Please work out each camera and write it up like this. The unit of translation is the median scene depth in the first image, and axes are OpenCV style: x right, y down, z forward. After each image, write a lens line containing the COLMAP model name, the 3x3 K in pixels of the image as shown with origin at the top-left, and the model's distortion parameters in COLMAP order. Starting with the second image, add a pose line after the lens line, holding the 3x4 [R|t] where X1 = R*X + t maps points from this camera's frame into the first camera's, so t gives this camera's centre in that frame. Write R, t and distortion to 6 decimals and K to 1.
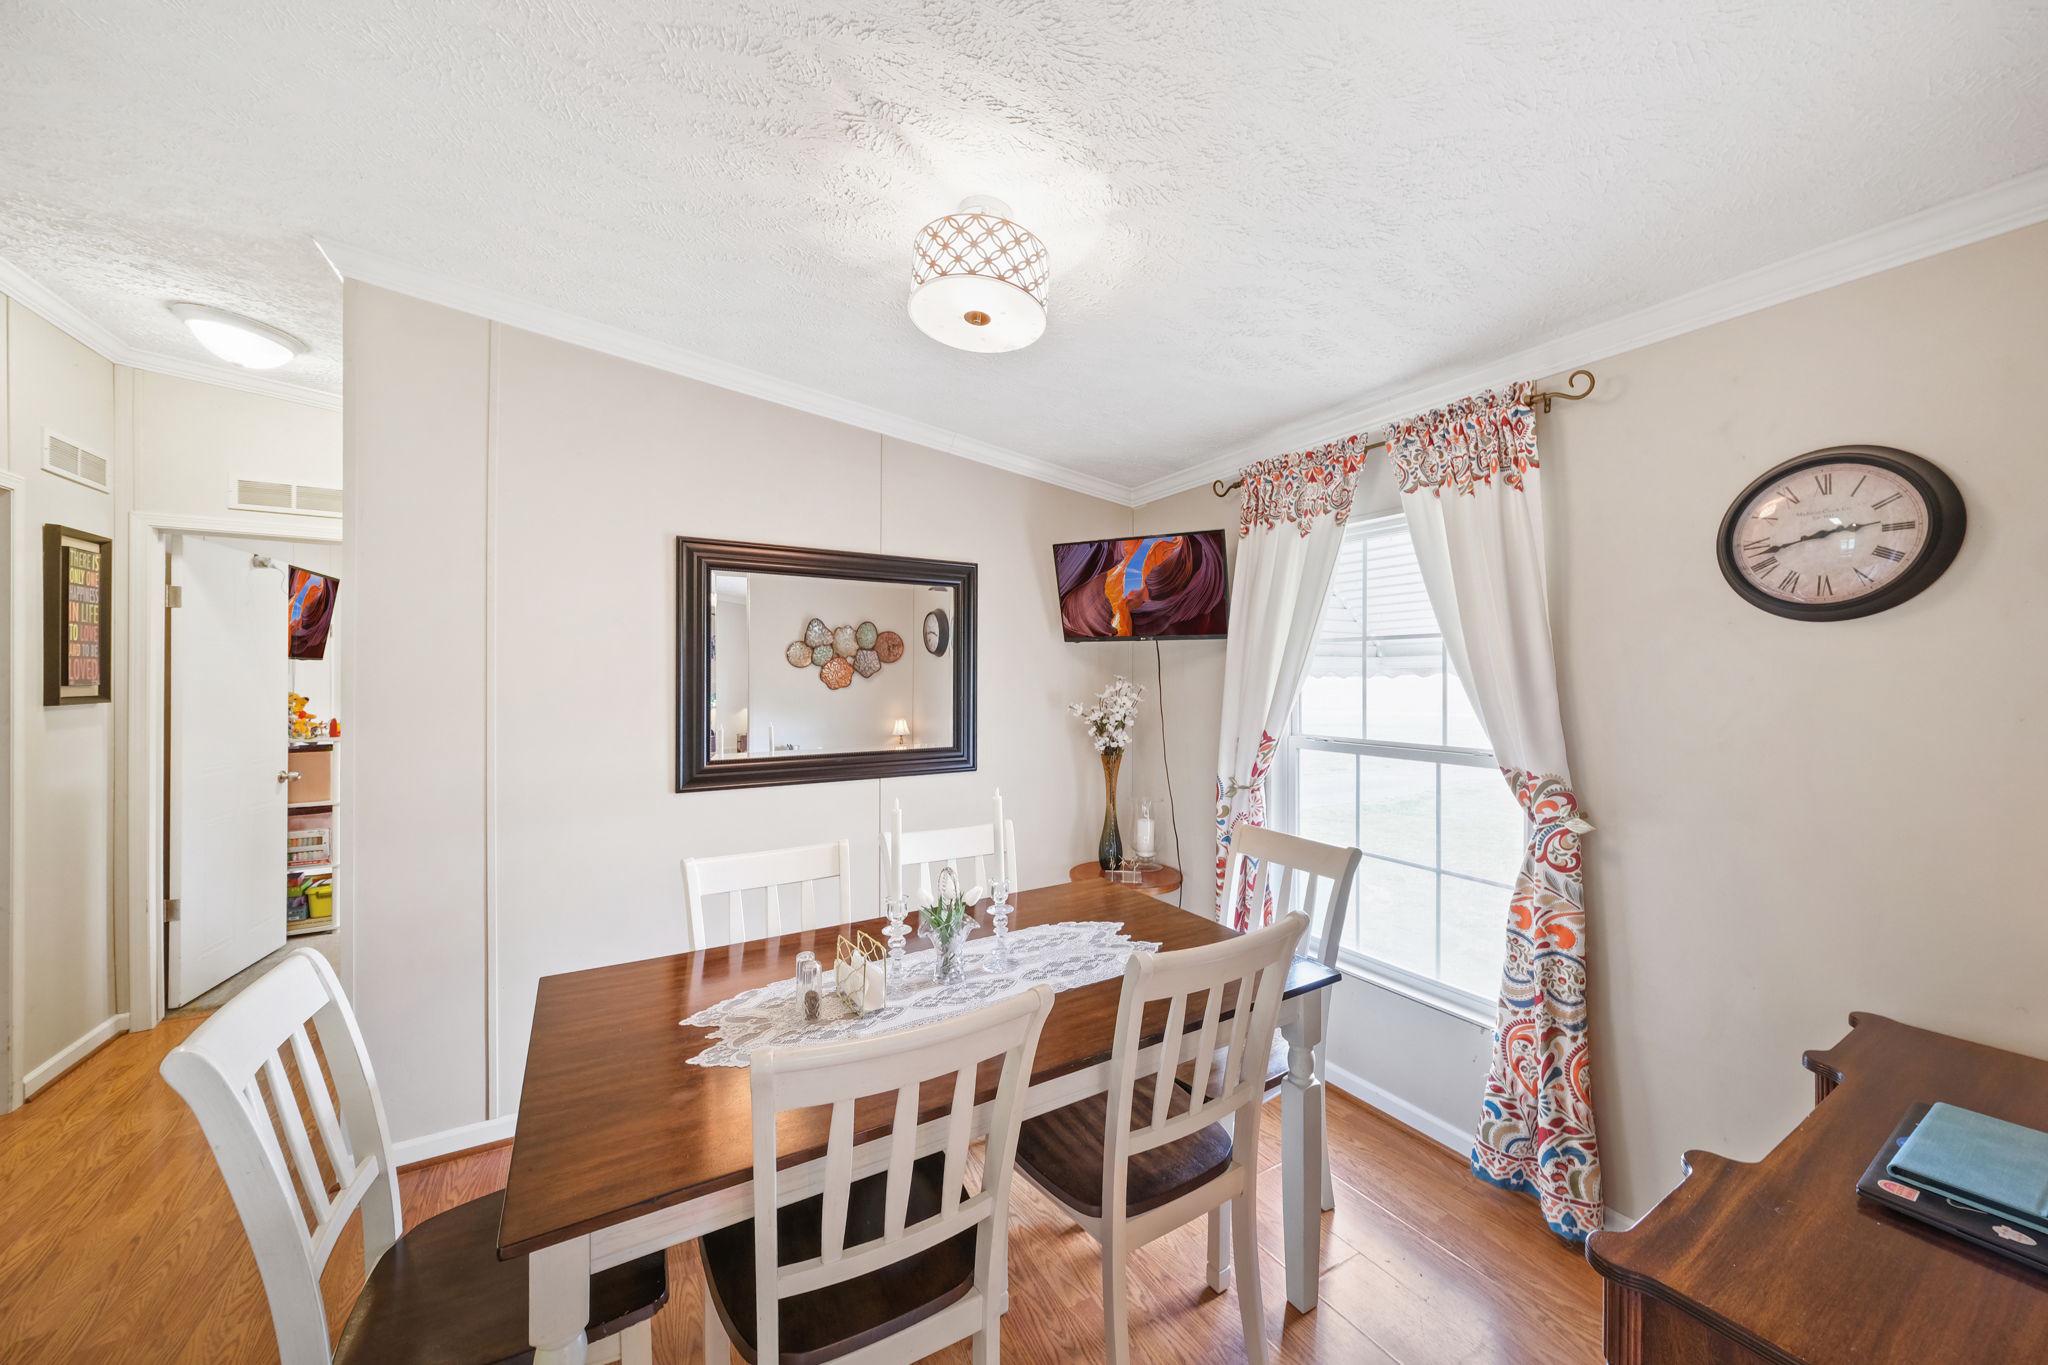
lens RADIAL K [[715.7, 0, 1041.8], [0, 715.7, 687.5], [0, 0, 1]] dist [-0.006543, -0.000292]
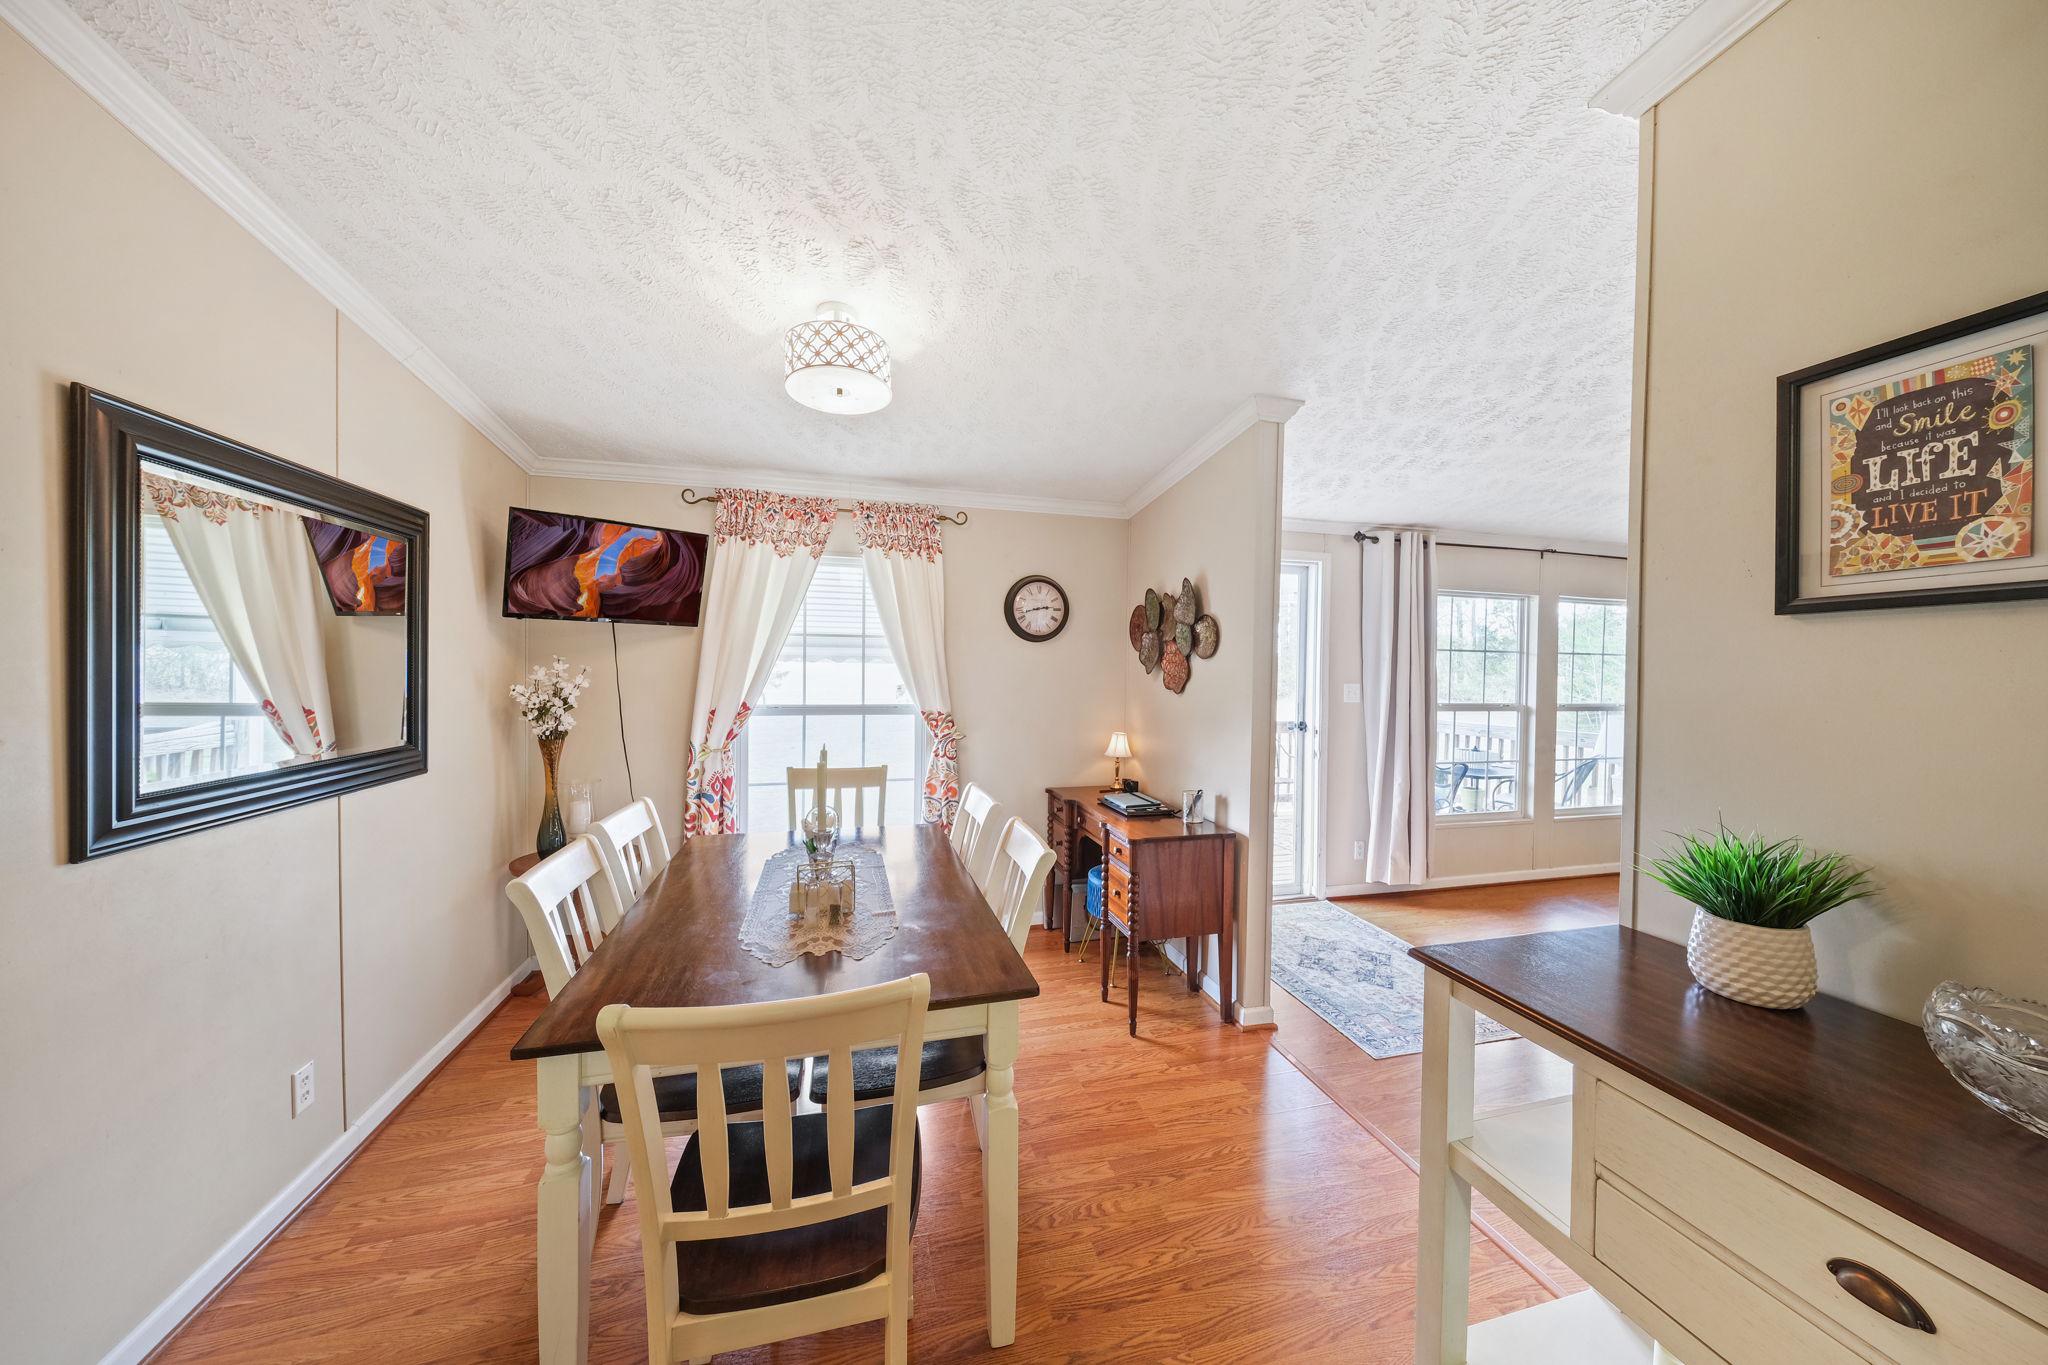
lens RADIAL K [[715.7, 0, 1043.5], [0, 715.7, 669.2], [0, 0, 1]] dist [-0.006543, -0.000292]
pose [[0.264053, -0.001500, 0.964507, -0.724834], [0.002937, 0.999995, 0.000752, 0.002489], [-0.964504, 0.002634, 0.264056, 0.147612]]
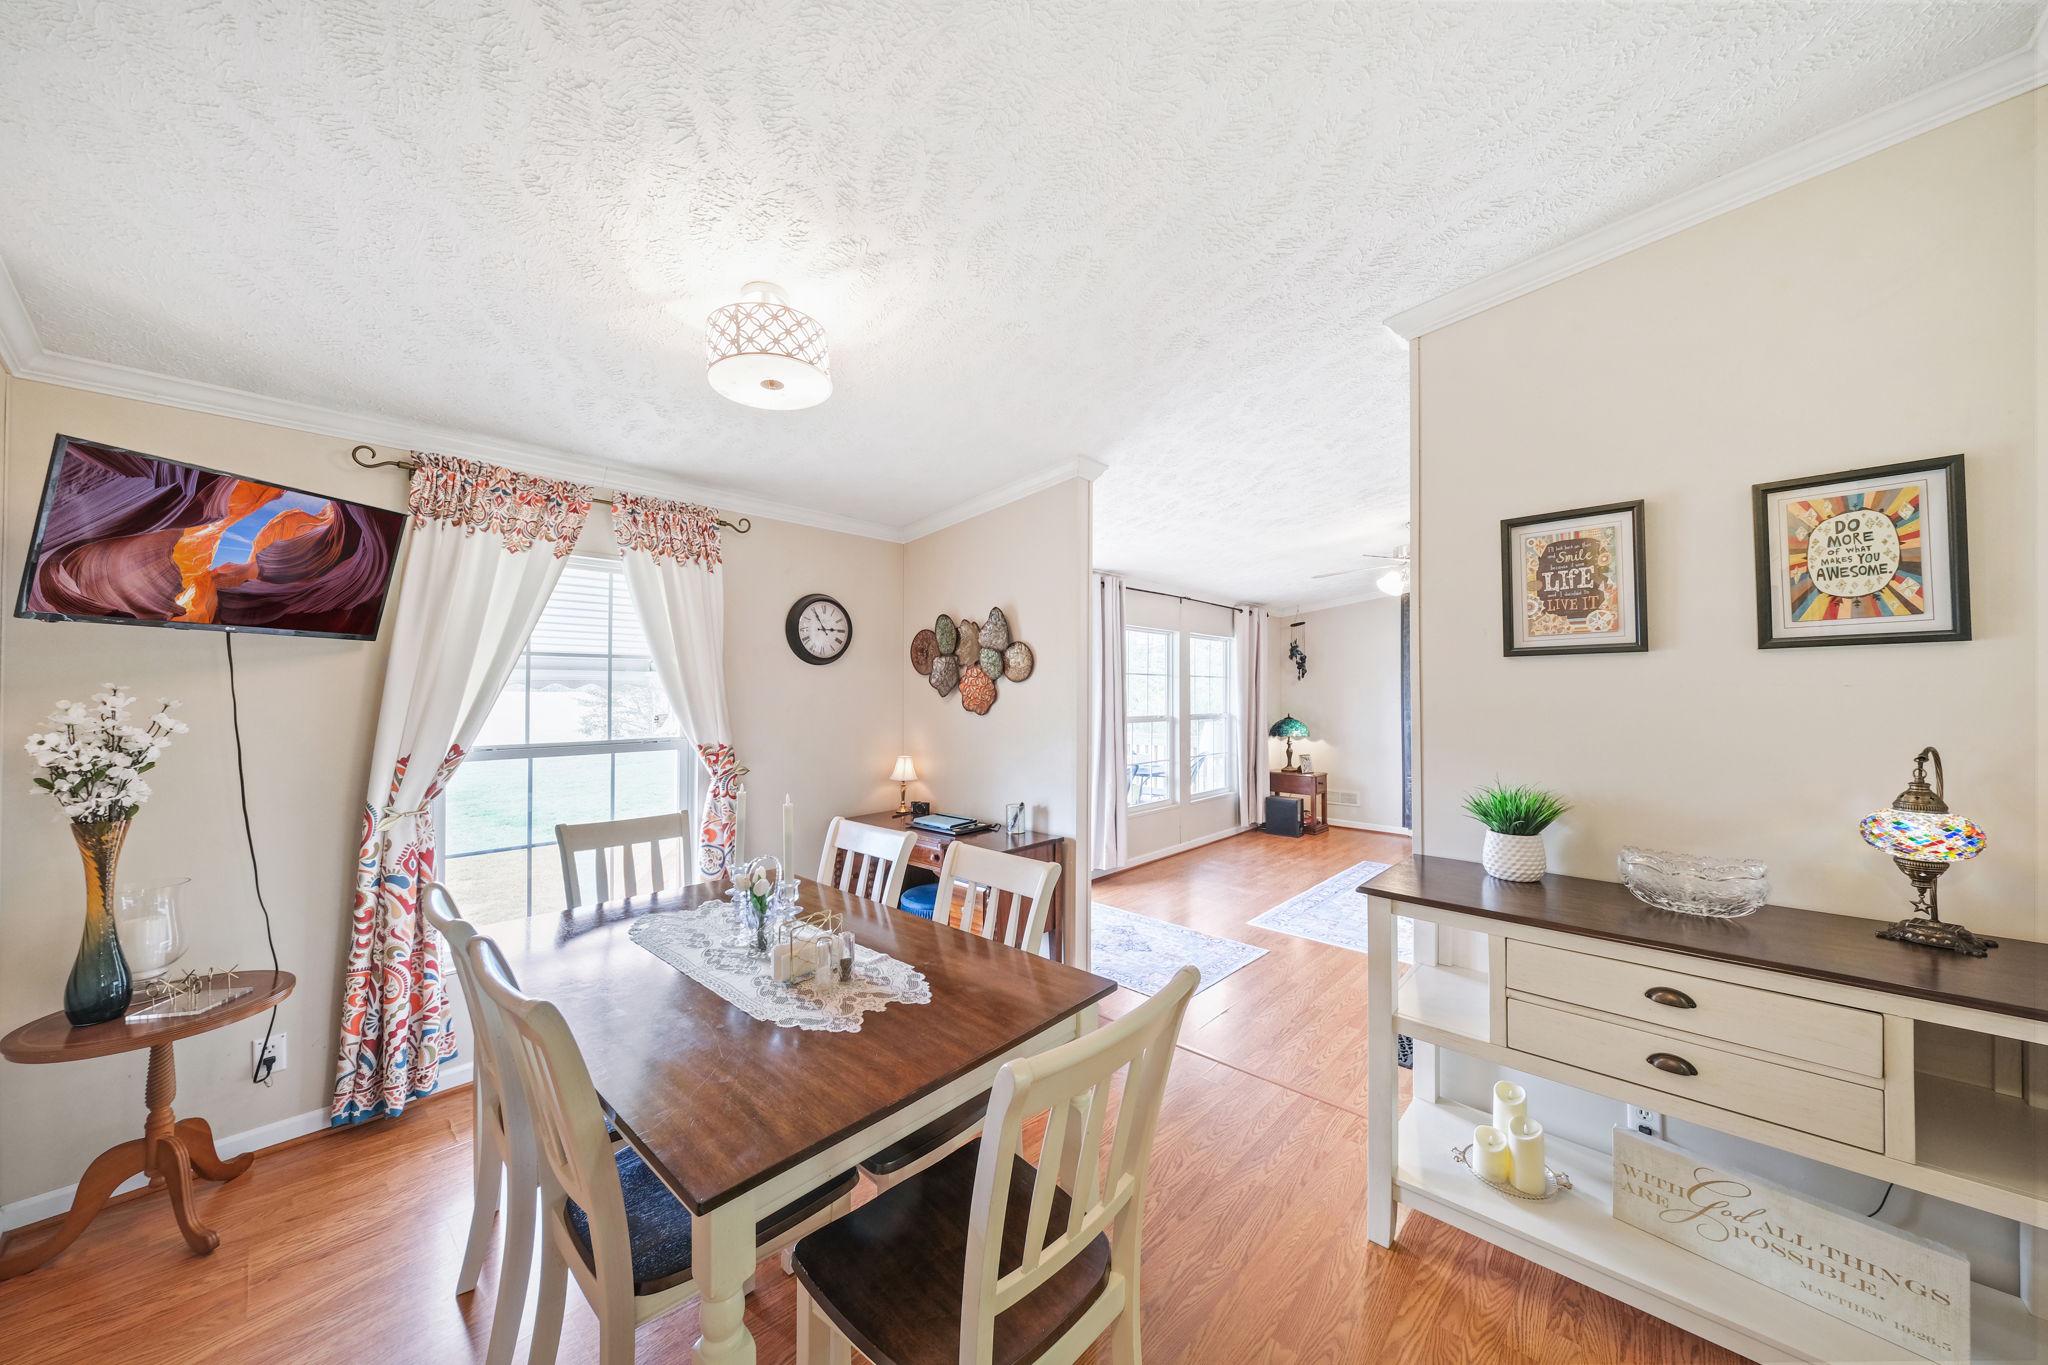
lens RADIAL K [[715.7, 0, 1046.3], [0, 715.7, 671.9], [0, 0, 1]] dist [-0.006543, -0.000292]
pose [[-0.299405, 0.023326, 0.953841, -0.762857], [0.014099, 0.999700, -0.020022, -0.004682], [-0.954022, 0.007453, -0.299644, 0.512560]]
